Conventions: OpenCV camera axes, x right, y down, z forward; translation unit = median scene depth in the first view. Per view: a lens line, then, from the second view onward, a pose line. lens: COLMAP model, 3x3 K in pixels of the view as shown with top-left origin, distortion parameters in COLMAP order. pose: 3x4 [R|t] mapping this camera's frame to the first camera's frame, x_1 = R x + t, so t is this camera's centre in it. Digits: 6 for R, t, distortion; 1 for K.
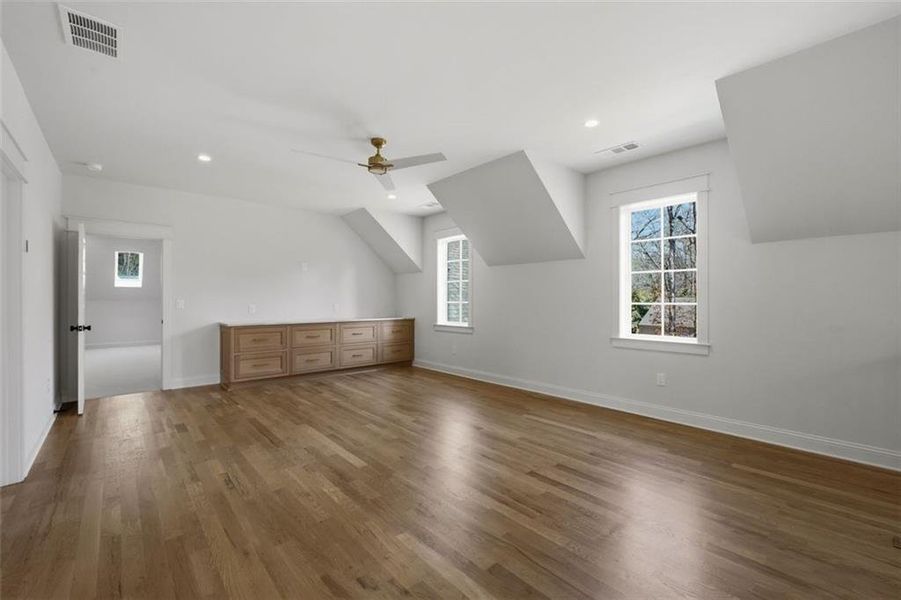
lens RADIAL K [[399.6, 0, 450.5], [0, 399.6, 300.0], [0, 0, 1]] dist [-0.002572, -0.000169]
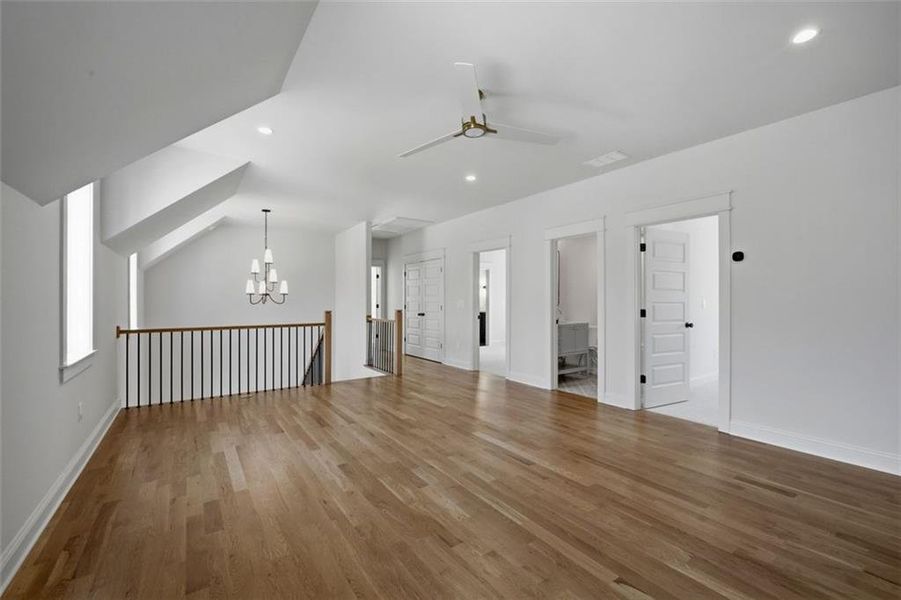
lens RADIAL K [[399.6, 0, 450.5], [0, 399.6, 300.0], [0, 0, 1]] dist [-0.002572, -0.000169]
pose [[-0.993378, 0.006120, 0.114731, -0.216453], [0.005434, 0.999965, -0.006291, 0.007123], [-0.114765, -0.005626, -0.993377, 1.687219]]
